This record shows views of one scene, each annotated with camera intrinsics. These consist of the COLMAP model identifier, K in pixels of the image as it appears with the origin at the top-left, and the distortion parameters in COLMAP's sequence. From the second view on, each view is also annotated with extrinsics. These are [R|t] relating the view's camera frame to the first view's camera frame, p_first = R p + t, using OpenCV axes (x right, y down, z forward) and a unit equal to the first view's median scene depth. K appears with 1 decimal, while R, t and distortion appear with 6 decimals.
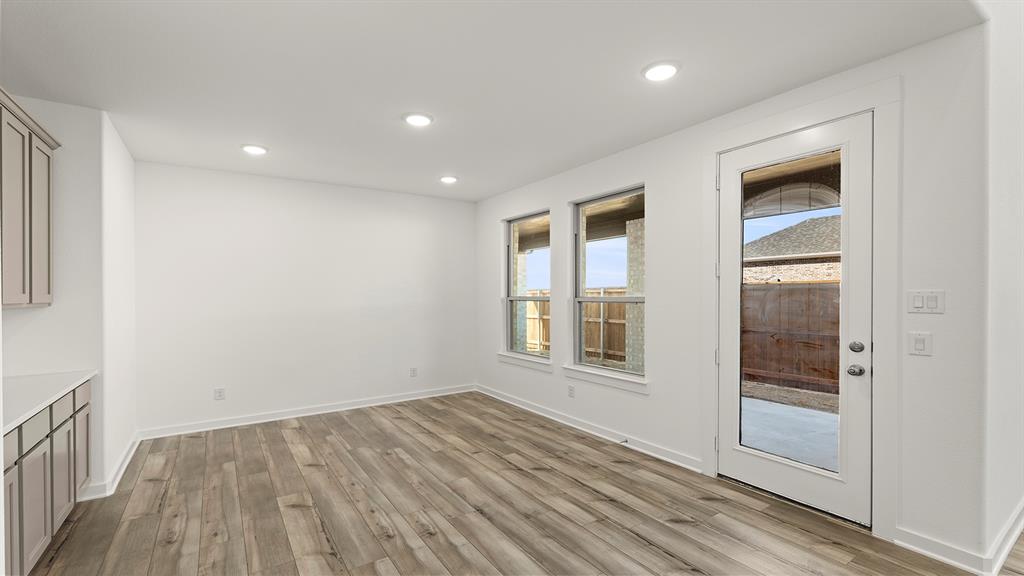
lens RADIAL K [[446.6, 0, 511.5], [0, 446.6, 303.7], [0, 0, 1]] dist [0.002902, -0.000006]
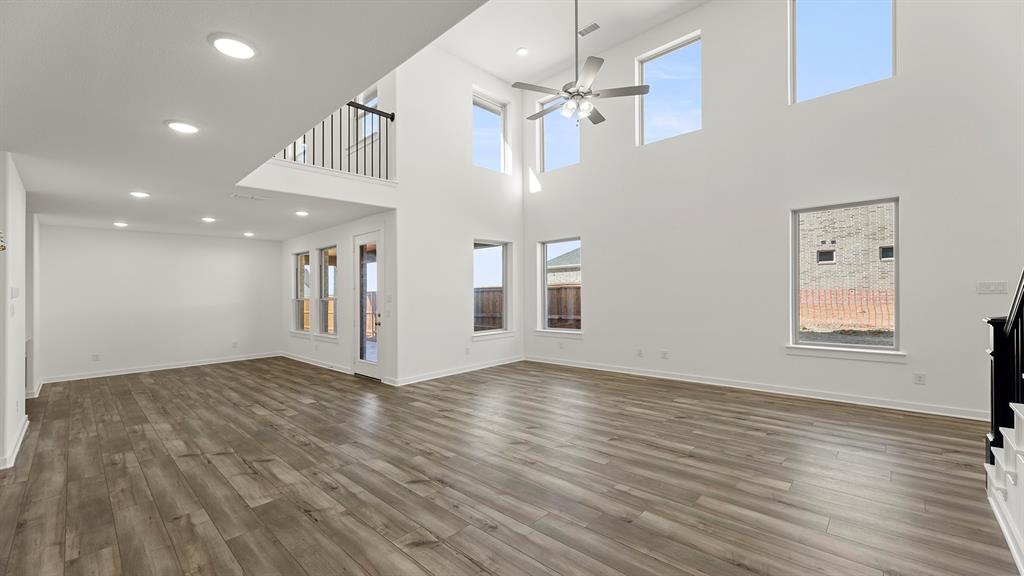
lens RADIAL K [[406.4, 0, 507.3], [0, 406.4, 291.4], [0, 0, 1]] dist [-0.001772, 0.000147]
pose [[0.972942, -0.011705, 0.230753, 0.834227], [0.017677, 0.999560, -0.023828, 0.019702], [-0.230372, 0.027263, 0.972721, -1.401922]]
